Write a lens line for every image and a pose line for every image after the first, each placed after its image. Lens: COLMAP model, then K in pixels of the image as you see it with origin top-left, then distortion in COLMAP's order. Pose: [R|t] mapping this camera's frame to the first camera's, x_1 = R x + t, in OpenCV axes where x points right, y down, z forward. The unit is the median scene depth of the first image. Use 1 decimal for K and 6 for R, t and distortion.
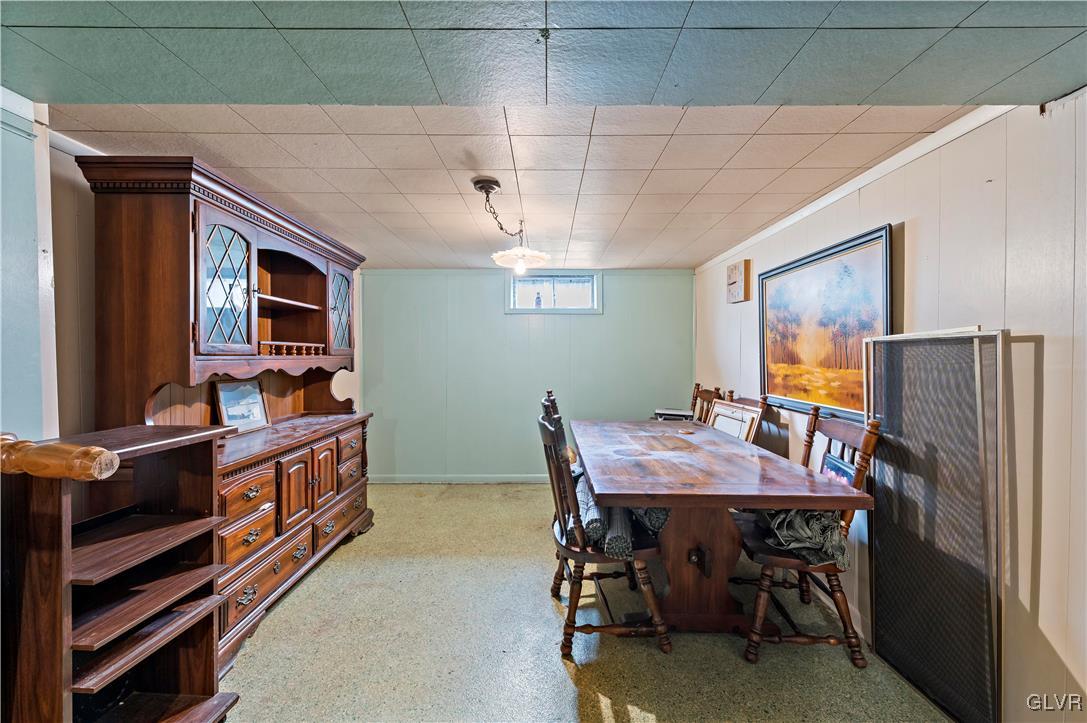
lens RADIAL K [[422.4, 0, 546.0], [0, 422.4, 359.3], [0, 0, 1]] dist [0.000469, -0.000411]
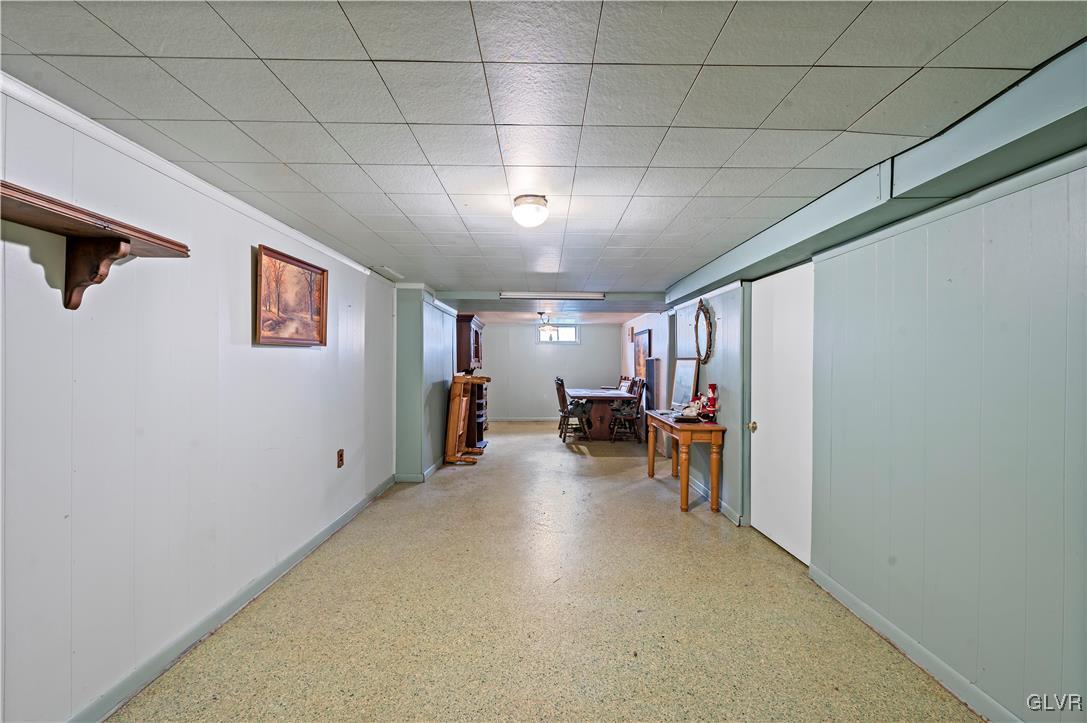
lens RADIAL K [[422.4, 0, 546.0], [0, 422.4, 359.3], [0, 0, 1]] dist [0.000469, -0.000411]
pose [[0.999957, 0.003911, 0.008356, -0.116075], [-0.003730, 0.999761, -0.021536, 0.035033], [-0.008438, 0.021504, 0.999733, -2.232867]]
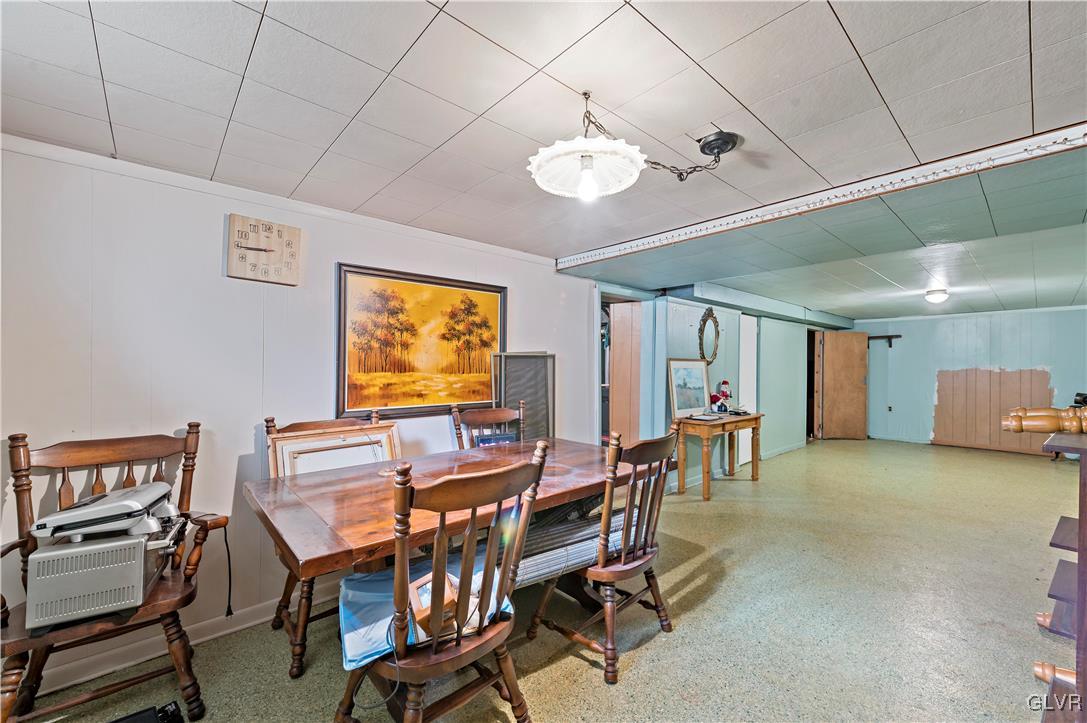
lens RADIAL K [[433.3, 0, 543.5], [0, 433.3, 361.5], [0, 0, 1]] dist [0.002057, 0.000060]
pose [[-0.660950, -0.001317, 0.750429, -0.475240], [0.004120, 0.999977, 0.005384, -0.020757], [-0.750419, 0.006651, -0.660929, 1.611549]]
